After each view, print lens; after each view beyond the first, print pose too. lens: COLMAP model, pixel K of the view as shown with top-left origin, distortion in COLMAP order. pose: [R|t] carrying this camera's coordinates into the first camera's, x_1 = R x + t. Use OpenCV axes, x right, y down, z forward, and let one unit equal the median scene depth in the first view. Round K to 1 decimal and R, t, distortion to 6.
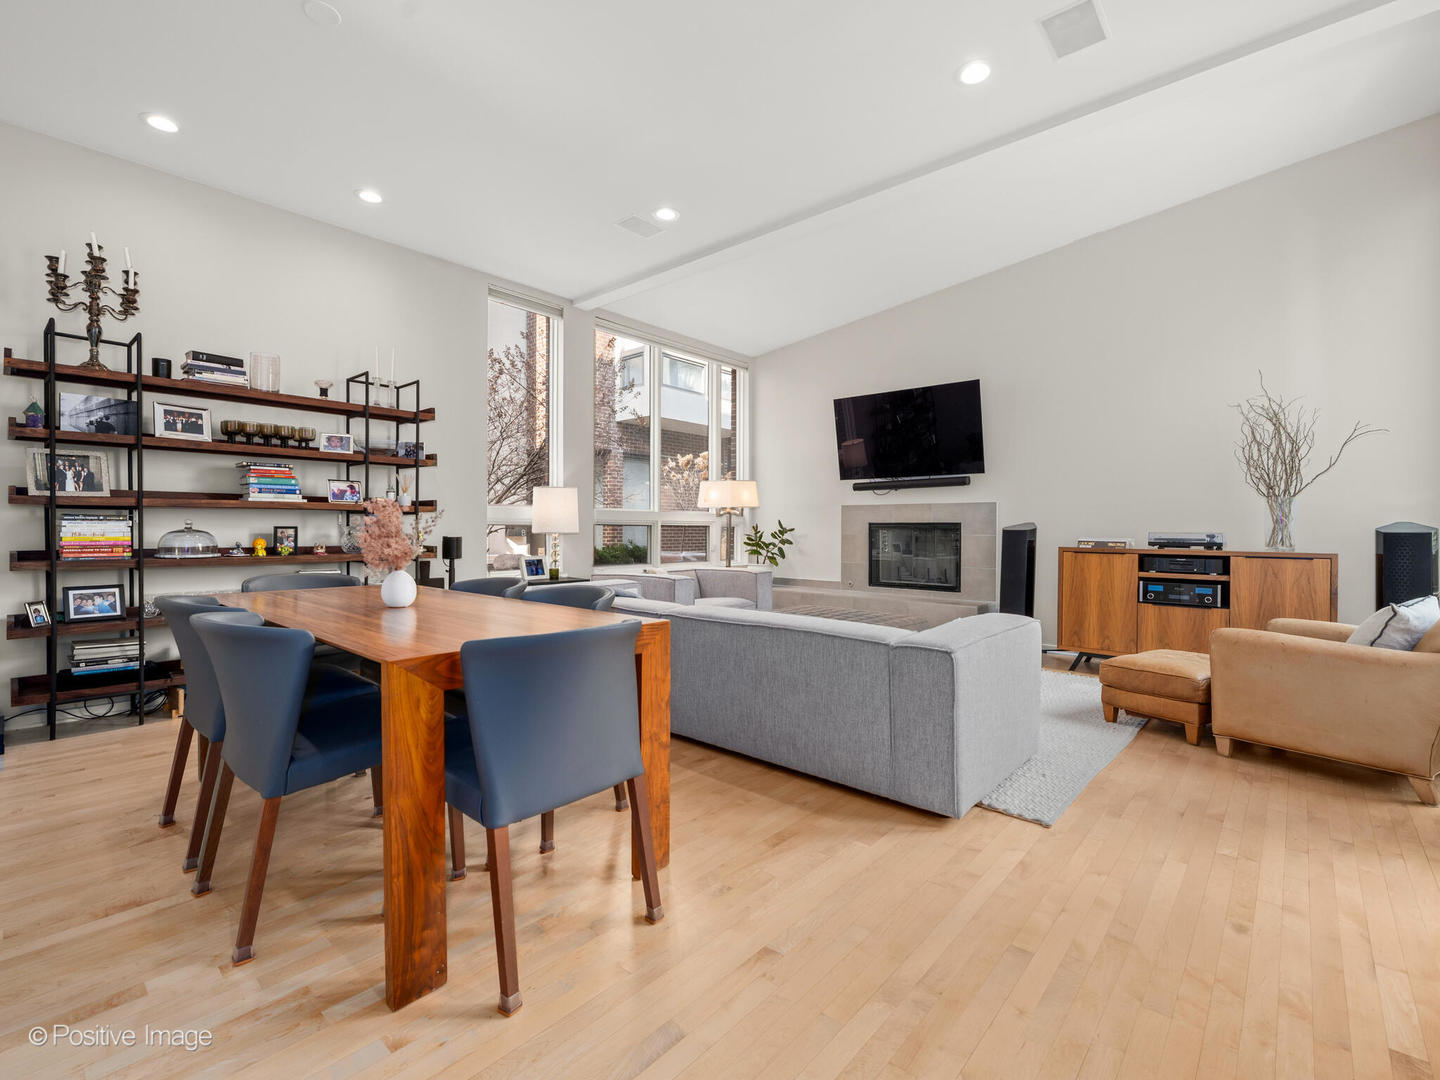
lens RADIAL K [[643.6, 0, 722.1], [0, 643.6, 530.7], [0, 0, 1]] dist [-0.003179, -0.000711]
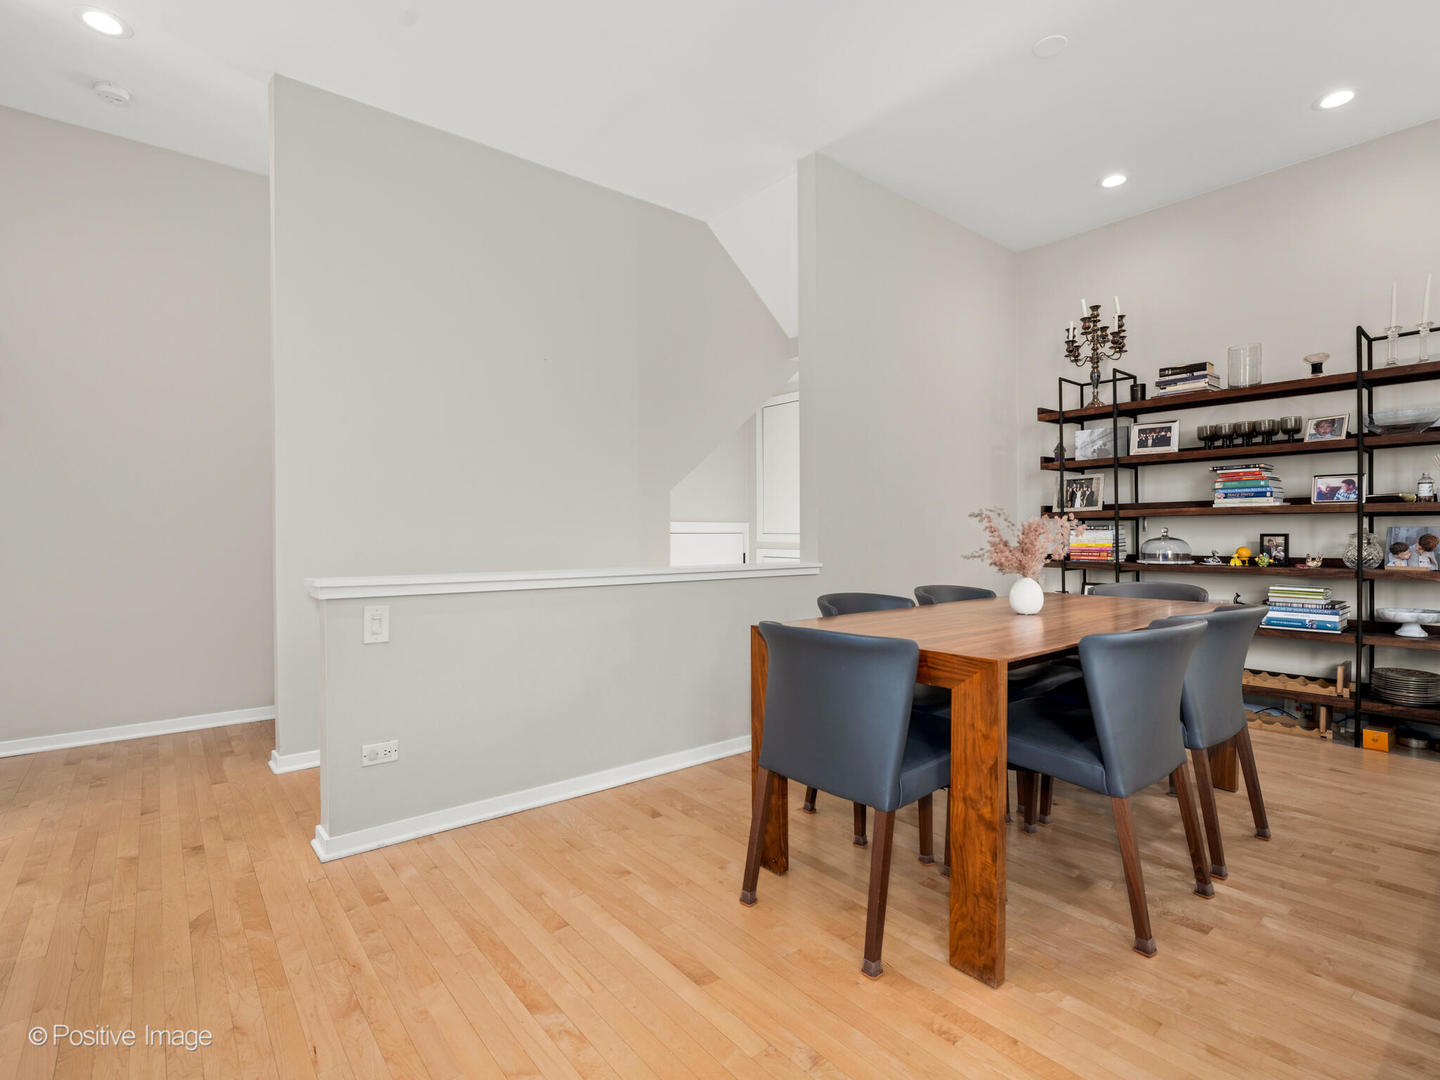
lens RADIAL K [[696.2, 0, 717.2], [0, 696.2, 543.7], [0, 0, 1]] dist [-0.010665, 0.000681]
pose [[-0.159187, 0.007151, -0.987222, 0.398204], [-0.003807, 0.999962, 0.007857, 0.002373], [0.987241, 0.005010, -0.159154, 0.432496]]
